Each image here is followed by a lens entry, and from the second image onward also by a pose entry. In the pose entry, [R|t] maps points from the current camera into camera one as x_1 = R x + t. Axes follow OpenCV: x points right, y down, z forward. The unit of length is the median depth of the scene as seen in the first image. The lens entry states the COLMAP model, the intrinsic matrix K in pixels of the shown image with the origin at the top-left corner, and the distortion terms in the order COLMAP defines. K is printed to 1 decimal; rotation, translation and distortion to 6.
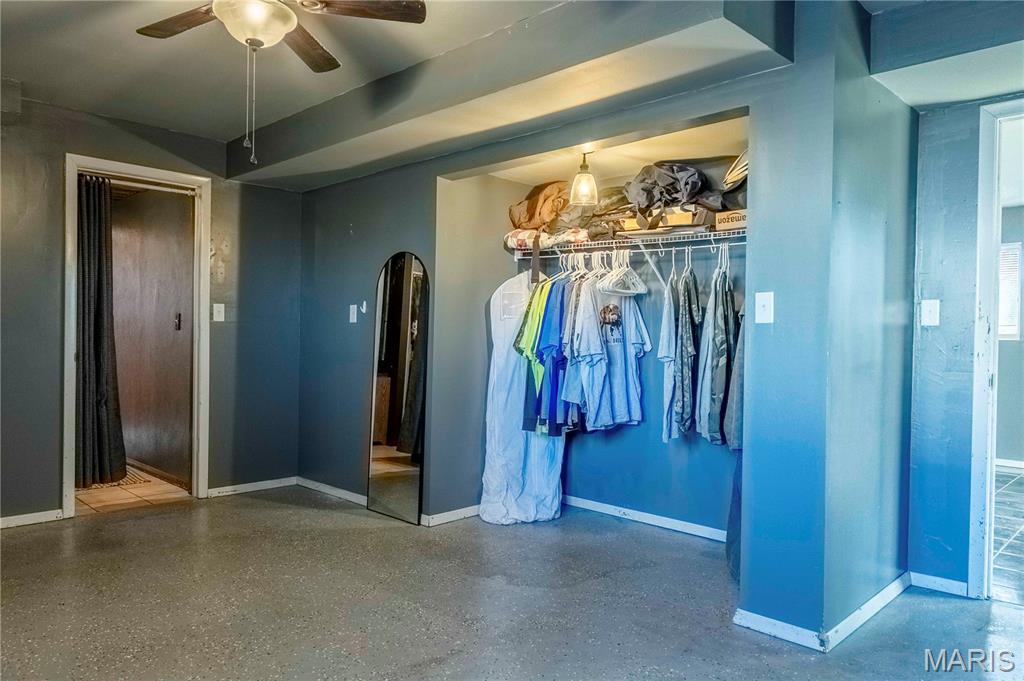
lens RADIAL K [[708.8, 0, 512.0], [0, 708.8, 340.5], [0, 0, 1]] dist [0.004463, 0.003428]
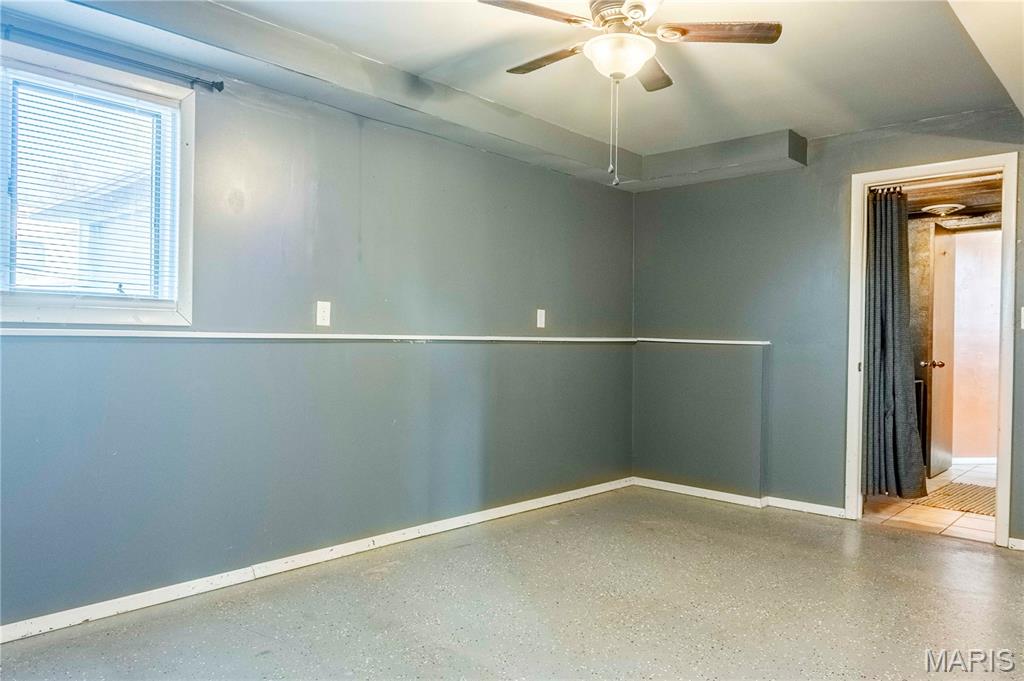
lens RADIAL K [[708.8, 0, 512.0], [0, 708.8, 340.5], [0, 0, 1]] dist [0.004463, 0.003428]
pose [[0.024894, -0.005609, -0.999674, 0.413103], [-0.019076, 0.999800, -0.006084, 0.000947], [0.999508, 0.019221, 0.024782, 0.459298]]
